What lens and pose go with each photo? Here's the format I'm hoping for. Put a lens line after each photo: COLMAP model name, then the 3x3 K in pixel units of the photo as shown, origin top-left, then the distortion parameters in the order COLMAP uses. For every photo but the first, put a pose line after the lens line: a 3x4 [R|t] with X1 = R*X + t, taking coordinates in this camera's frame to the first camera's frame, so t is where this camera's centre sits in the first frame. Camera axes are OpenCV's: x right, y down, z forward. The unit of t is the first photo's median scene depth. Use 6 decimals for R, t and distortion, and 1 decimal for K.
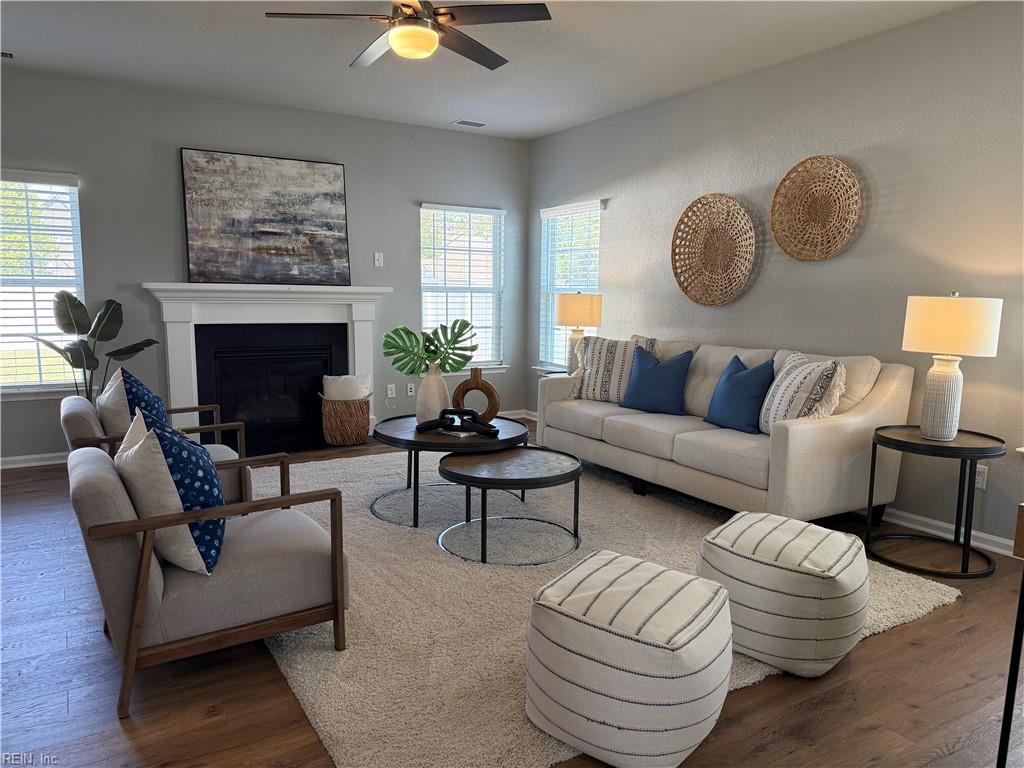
lens RADIAL K [[723.7, 0, 510.5], [0, 723.7, 387.2], [0, 0, 1]] dist [0.047382, -0.074508]
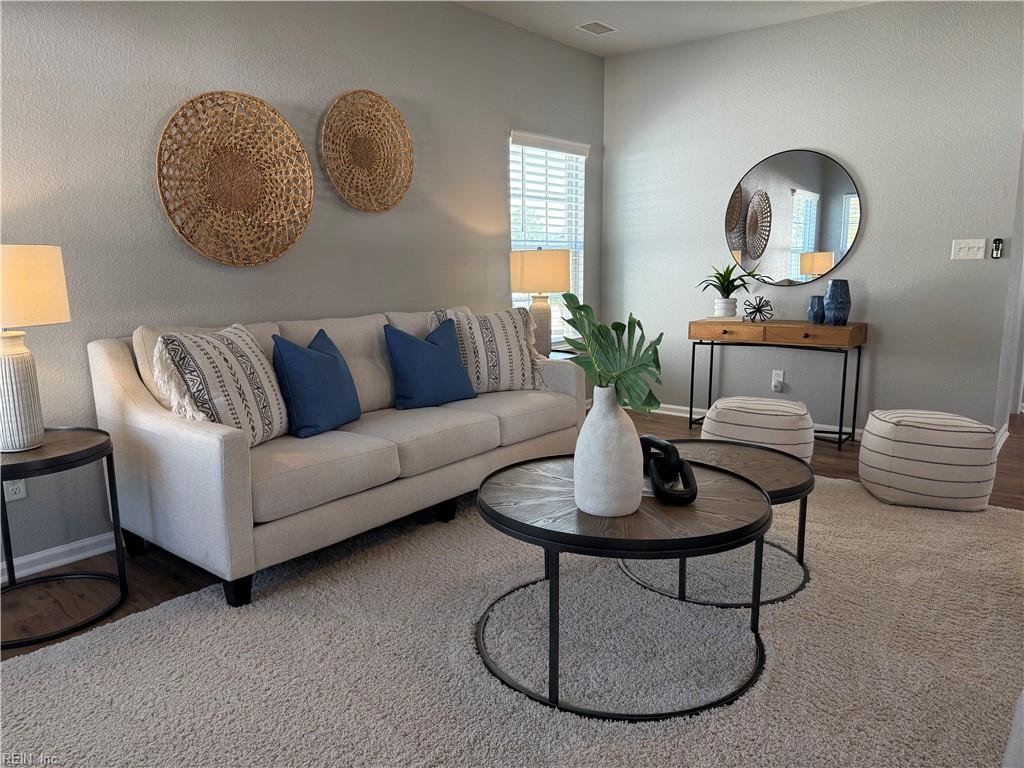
lens RADIAL K [[723.7, 0, 510.8], [0, 723.7, 385.3], [0, 0, 1]] dist [0.047382, -0.074508]
pose [[-0.278230, -0.166291, 0.946010, -0.461841], [0.127640, 0.969764, 0.208006, -0.118394], [-0.951996, 0.178622, -0.248592, 0.996738]]
